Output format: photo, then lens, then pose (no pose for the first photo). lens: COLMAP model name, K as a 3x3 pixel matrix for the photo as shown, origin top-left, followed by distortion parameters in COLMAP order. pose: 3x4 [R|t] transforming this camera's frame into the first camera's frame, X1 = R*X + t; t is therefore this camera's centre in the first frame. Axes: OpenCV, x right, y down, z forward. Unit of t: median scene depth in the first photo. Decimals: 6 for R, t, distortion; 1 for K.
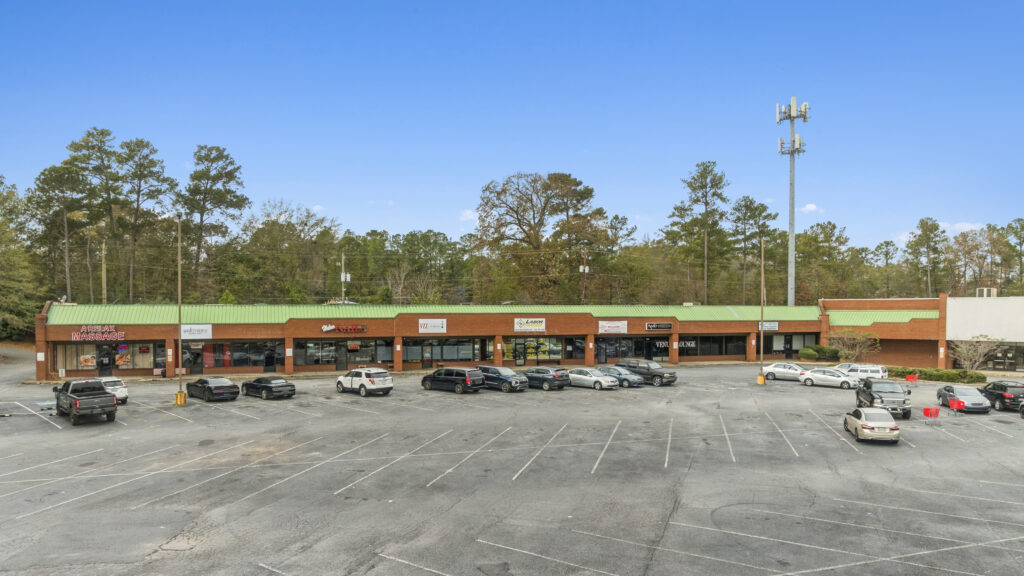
lens RADIAL K [[727.0, 0, 512.0], [0, 727.0, 288.0], [0, 0, 1]] dist [-0.031825, -0.001545]
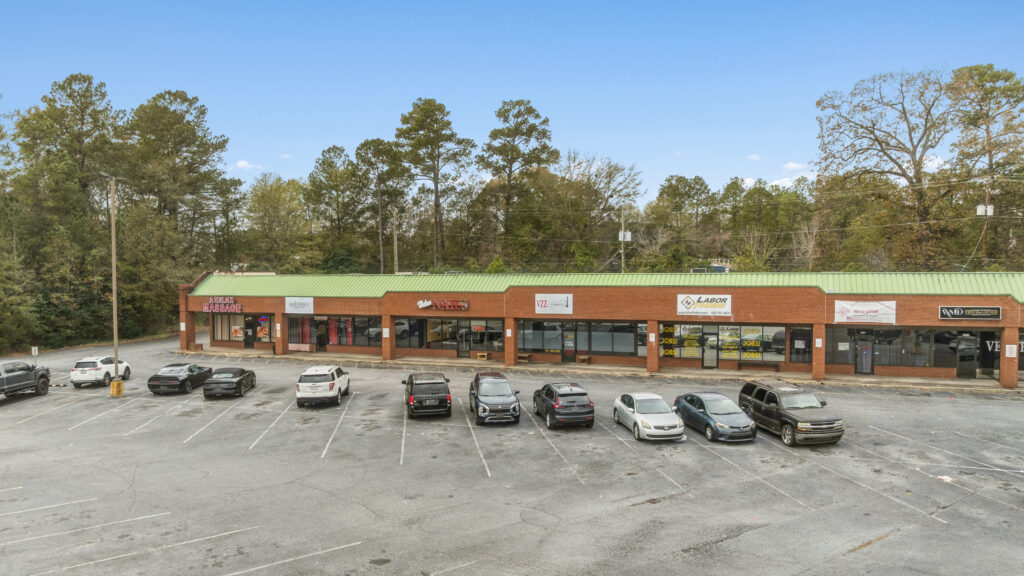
lens RADIAL K [[732.8, 0, 512.0], [0, 732.8, 288.0], [0, 0, 1]] dist [-0.029487, -0.002870]
pose [[0.769326, 0.010766, -0.638765, 0.310307], [0.024399, 0.998633, 0.046218, 0.003555], [0.638390, -0.051142, 0.768012, 0.435937]]
